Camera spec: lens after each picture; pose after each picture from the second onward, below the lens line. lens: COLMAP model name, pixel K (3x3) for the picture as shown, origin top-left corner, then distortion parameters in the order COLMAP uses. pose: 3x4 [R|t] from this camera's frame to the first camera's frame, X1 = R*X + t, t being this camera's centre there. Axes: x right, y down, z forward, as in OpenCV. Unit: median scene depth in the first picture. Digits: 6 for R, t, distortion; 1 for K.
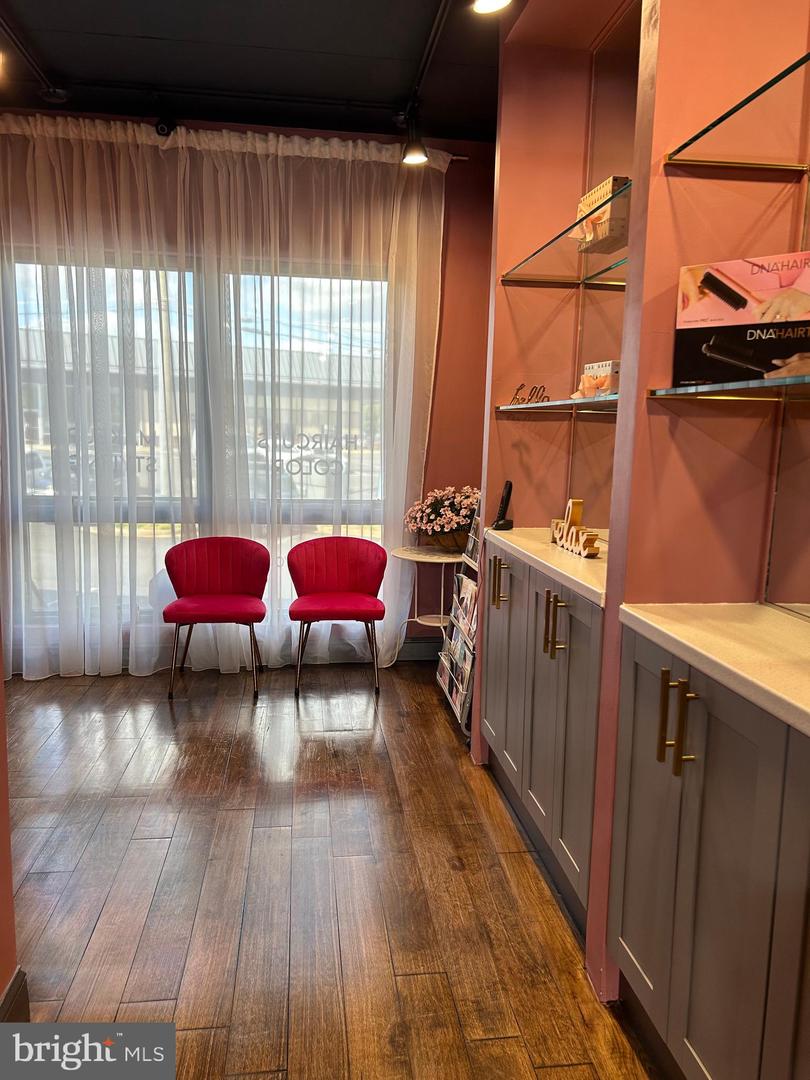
lens RADIAL K [[803.1, 0, 401.3], [0, 803.1, 553.5], [0, 0, 1]] dist [0.056994, -0.062951]
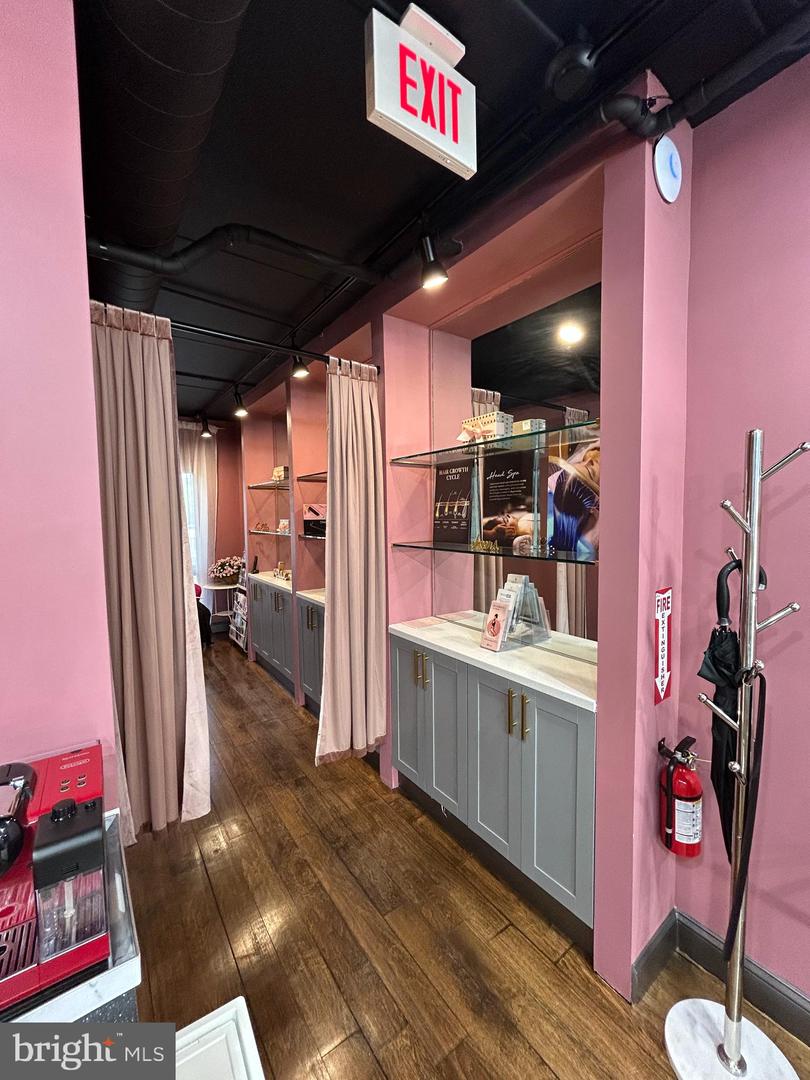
lens RADIAL K [[435.2, 0, 405.4], [0, 435.2, 539.8], [0, 0, 1]] dist [-0.000063, 0.000056]
pose [[0.876939, -0.060808, 0.476740, -0.127576], [0.101846, 0.992947, -0.060689, -0.001338], [-0.469687, 0.101775, 0.876947, -0.573003]]
